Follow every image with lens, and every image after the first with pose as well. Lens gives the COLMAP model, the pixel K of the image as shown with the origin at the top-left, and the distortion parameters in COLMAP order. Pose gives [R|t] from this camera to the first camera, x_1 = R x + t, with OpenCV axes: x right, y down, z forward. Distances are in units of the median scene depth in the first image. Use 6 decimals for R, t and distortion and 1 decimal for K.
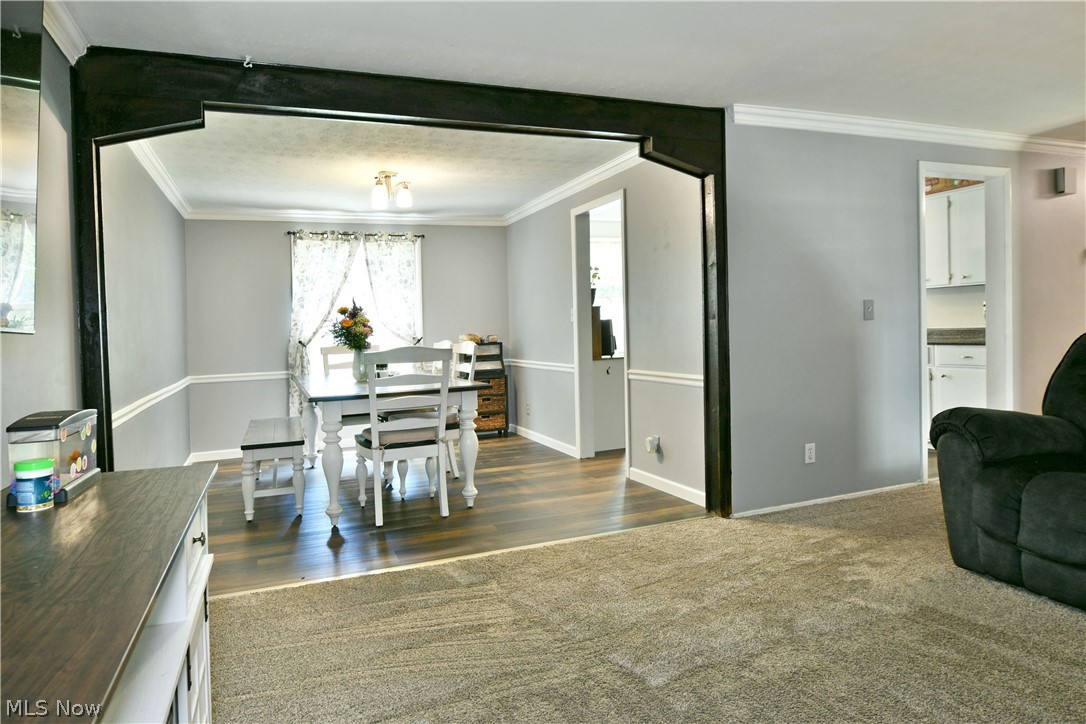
lens RADIAL K [[667.7, 0, 525.0], [0, 667.7, 339.7], [0, 0, 1]] dist [-0.014833, -0.004919]
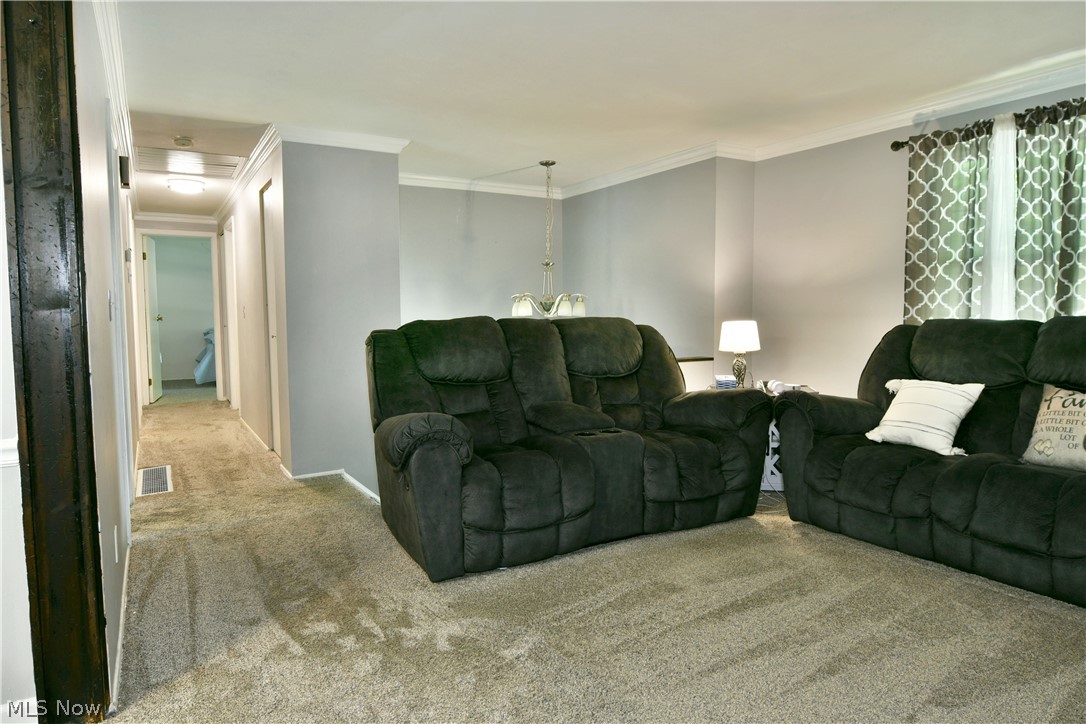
lens RADIAL K [[667.7, 0, 529.6], [0, 667.7, 361.8], [0, 0, 1]] dist [-0.014833, -0.004919]
pose [[-0.163296, -0.036359, 0.985907, -0.244563], [0.031507, 0.998619, 0.042046, -0.006032], [-0.986074, 0.037929, -0.161925, 0.844386]]
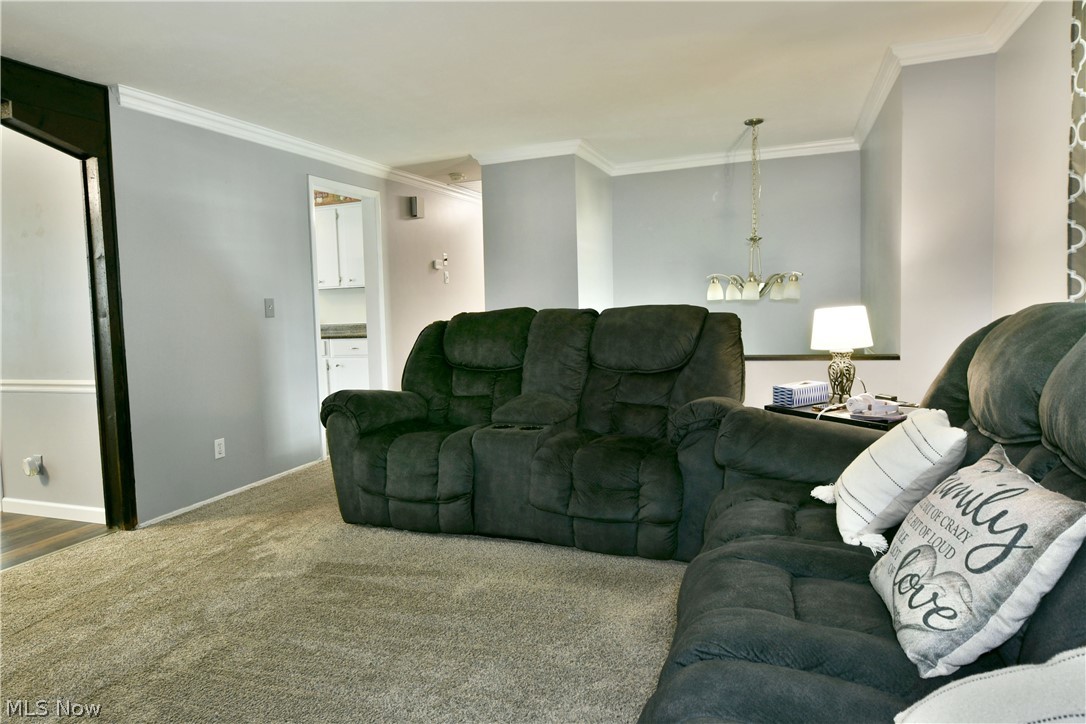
lens RADIAL K [[667.7, 0, 536.9], [0, 667.7, 353.9], [0, 0, 1]] dist [-0.014833, -0.004919]
pose [[0.668749, -0.045213, 0.742113, 0.003733], [0.026884, 0.998967, 0.036635, 0.001787], [-0.743002, -0.004548, 0.669273, -0.050477]]
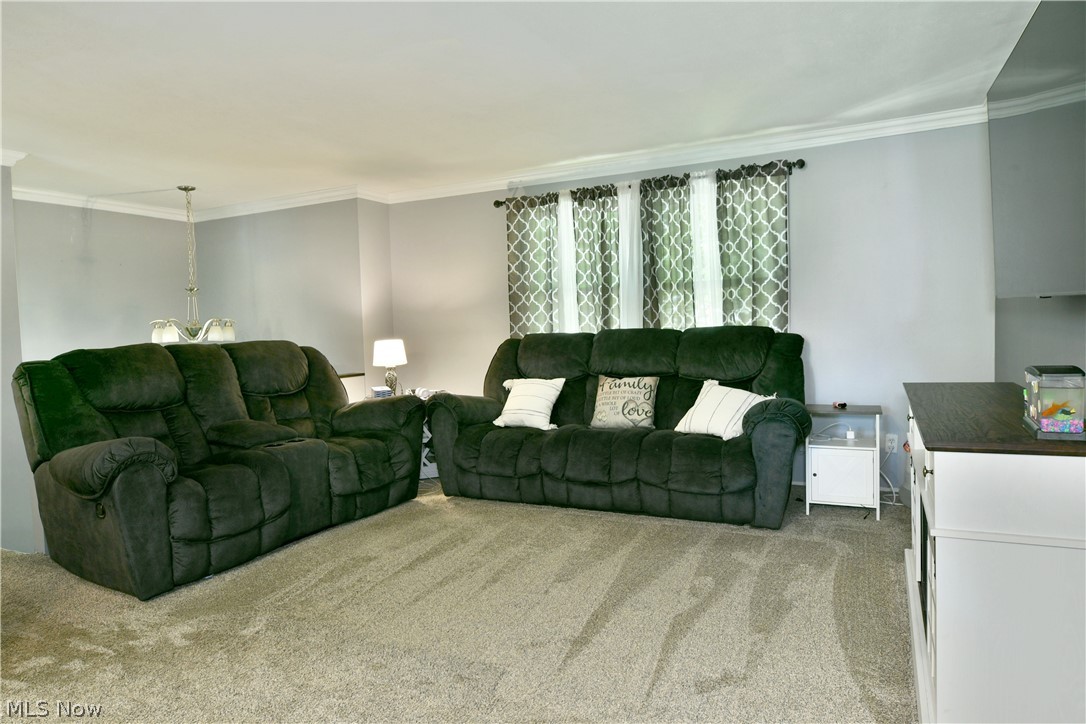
lens RADIAL K [[667.7, 0, 546.3], [0, 667.7, 360.3], [0, 0, 1]] dist [-0.014833, -0.004919]
pose [[-0.682336, 0.017737, 0.730824, -0.393192], [0.068842, 0.996822, 0.040082, -0.007627], [-0.727790, 0.077661, -0.681388, 1.009949]]
